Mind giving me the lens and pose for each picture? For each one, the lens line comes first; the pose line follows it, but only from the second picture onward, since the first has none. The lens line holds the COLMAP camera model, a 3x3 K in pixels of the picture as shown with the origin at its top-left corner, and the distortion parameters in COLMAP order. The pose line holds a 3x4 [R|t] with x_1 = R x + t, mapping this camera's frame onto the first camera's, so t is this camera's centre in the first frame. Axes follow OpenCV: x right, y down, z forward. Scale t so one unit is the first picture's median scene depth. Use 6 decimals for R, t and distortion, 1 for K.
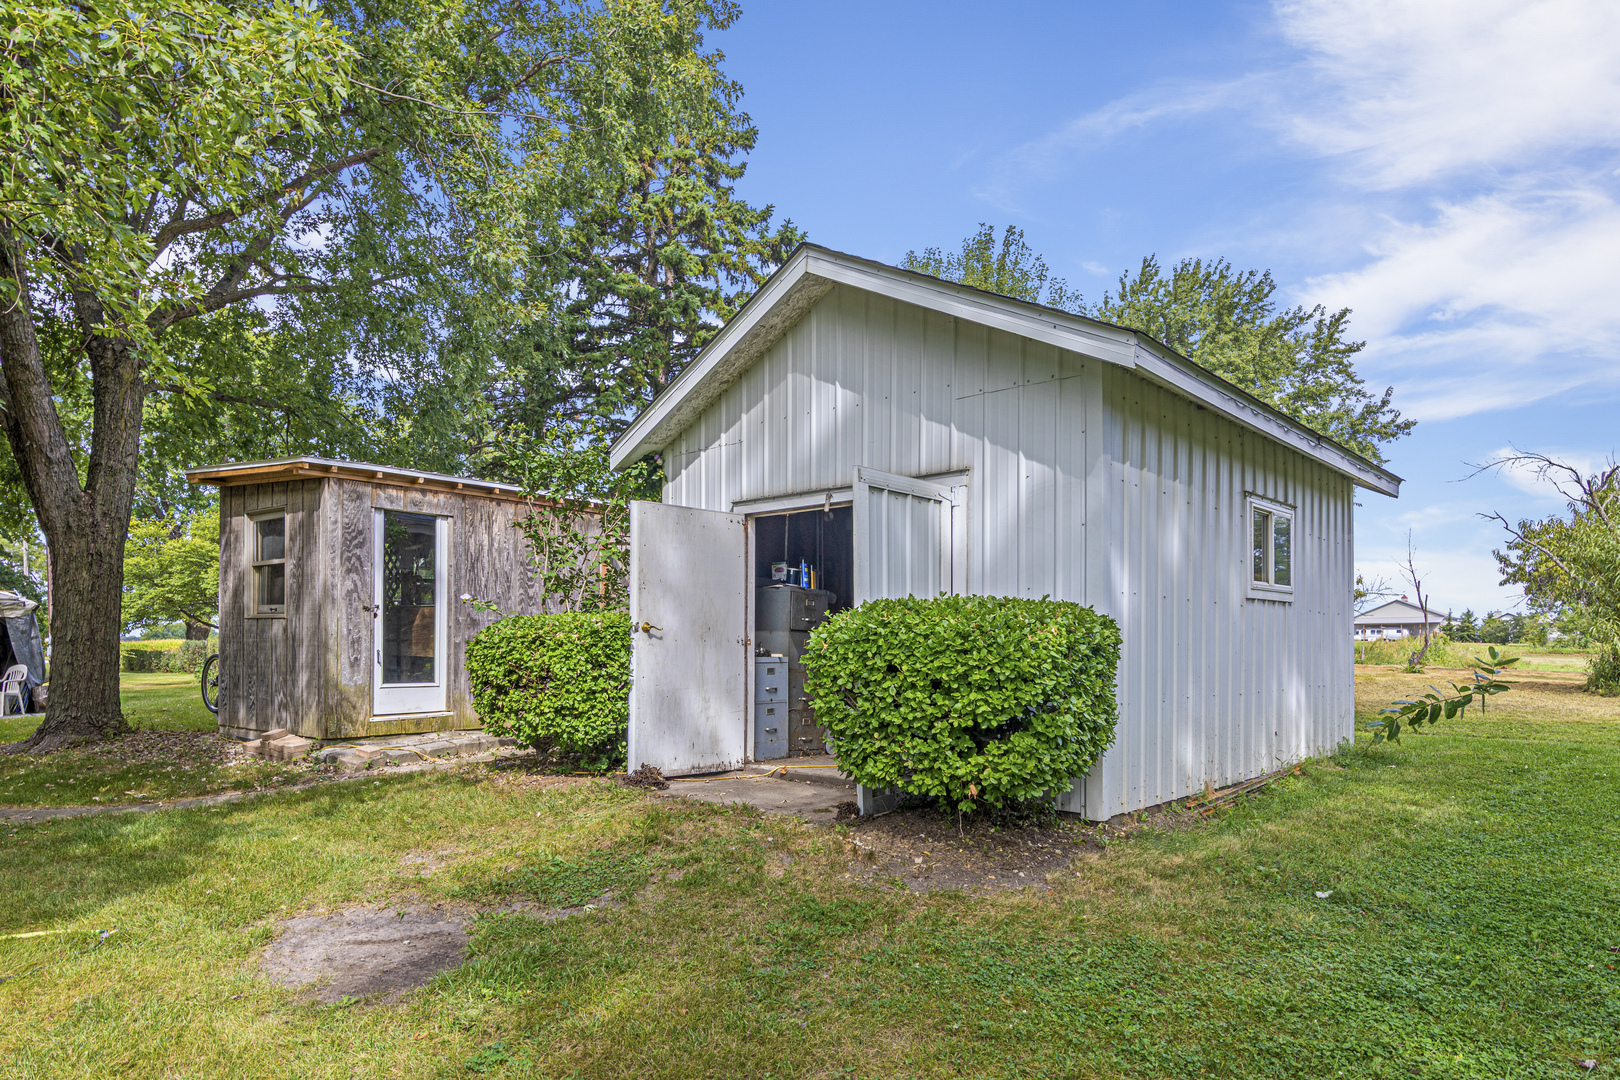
lens RADIAL K [[938.7, 0, 809.0], [0, 938.7, 540.1], [0, 0, 1]] dist [0.002863, 0.000082]
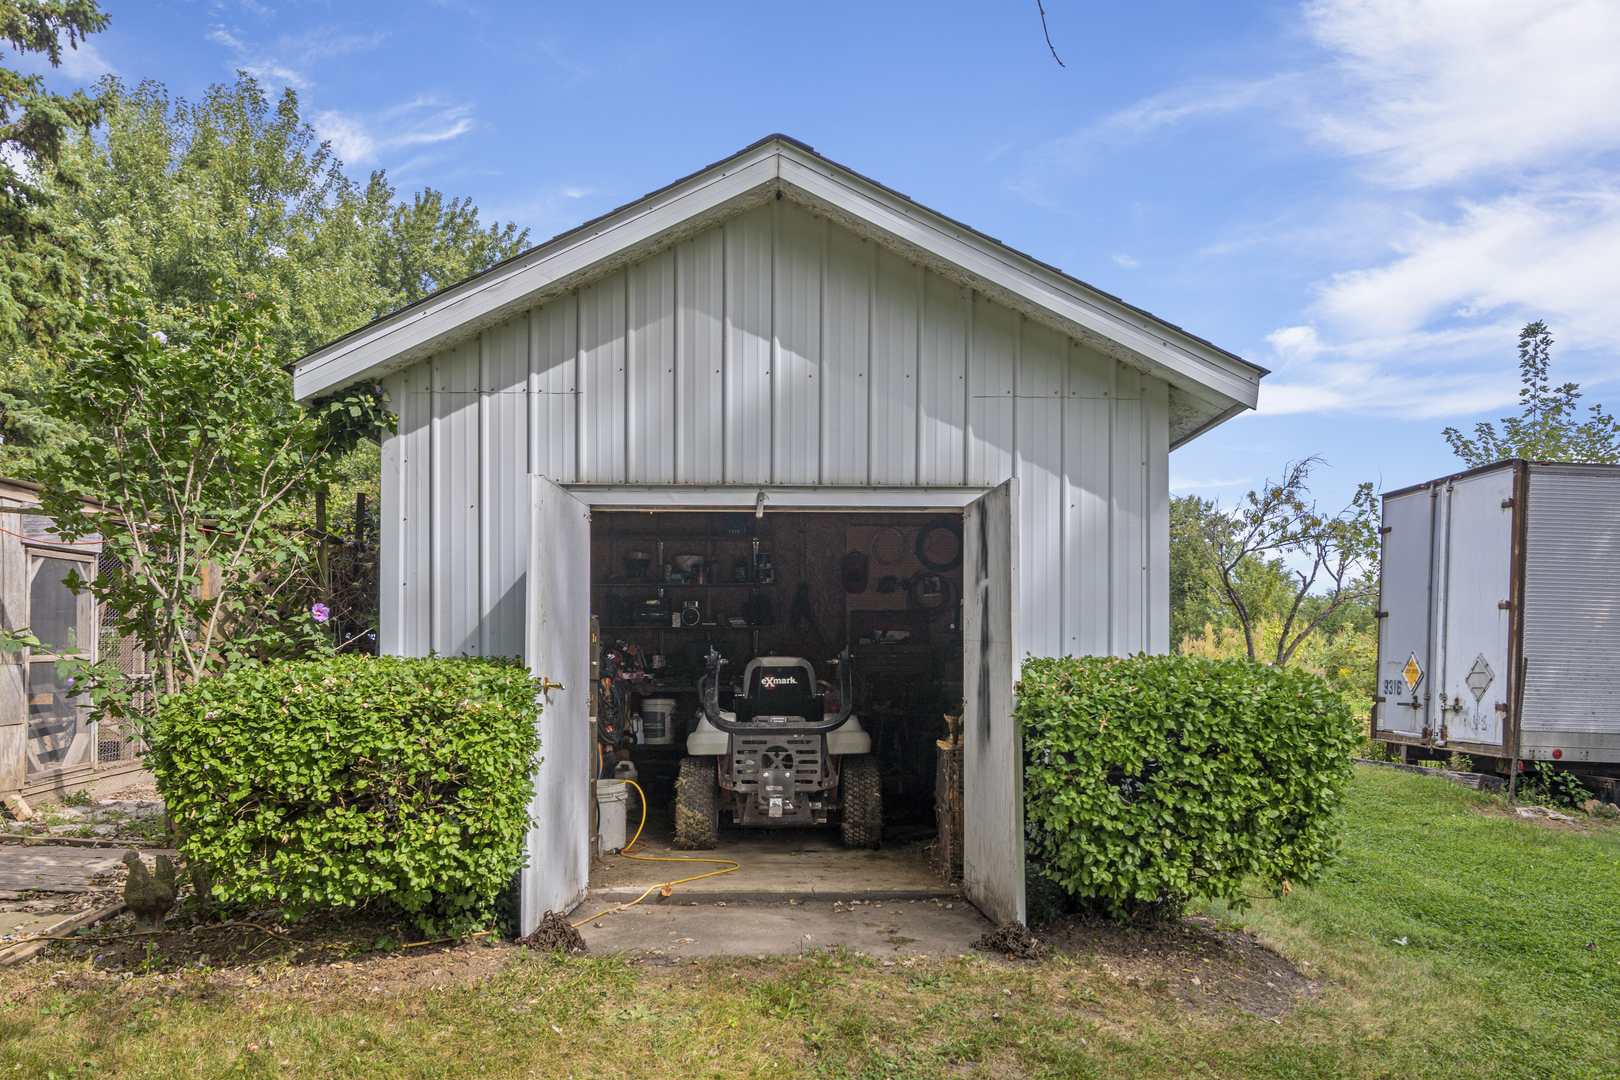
lens RADIAL K [[1172.7, 0, 809.6], [0, 1172.7, 541.2], [0, 0, 1]] dist [0.006248, 0.000489]
pose [[0.723862, 0.065699, 0.686809, -0.559457], [-0.072990, 0.997162, -0.018459, 0.001221], [-0.686073, -0.036768, 0.726603, 0.327493]]
